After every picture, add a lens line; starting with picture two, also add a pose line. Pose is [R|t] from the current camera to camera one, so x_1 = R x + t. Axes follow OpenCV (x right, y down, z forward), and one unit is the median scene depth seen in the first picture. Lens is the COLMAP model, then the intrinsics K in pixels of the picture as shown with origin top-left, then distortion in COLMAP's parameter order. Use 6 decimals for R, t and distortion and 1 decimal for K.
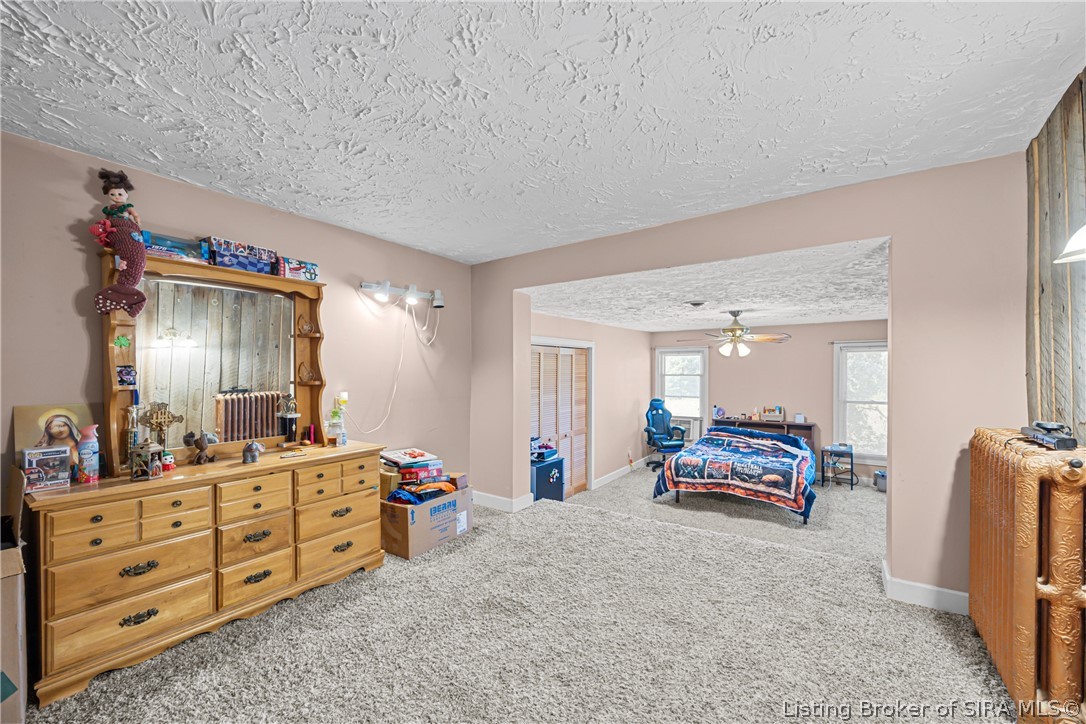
lens RADIAL K [[429.5, 0, 538.1], [0, 429.5, 364.3], [0, 0, 1]] dist [-0.003139, 0.000347]
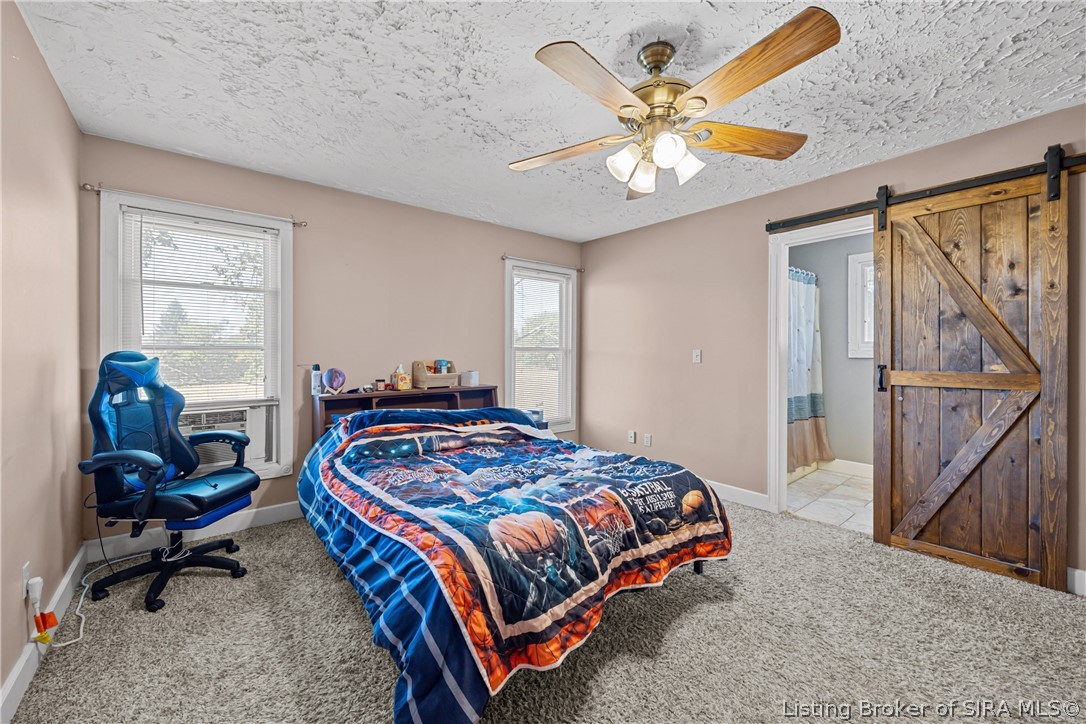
lens RADIAL K [[429.5, 0, 539.5], [0, 429.5, 357.2], [0, 0, 1]] dist [-0.003139, 0.000347]
pose [[0.264782, -0.005503, 0.964293, 0.097745], [-0.011767, 0.999891, 0.008937, 0.115091], [-0.964237, -0.013714, 0.264688, 0.960762]]
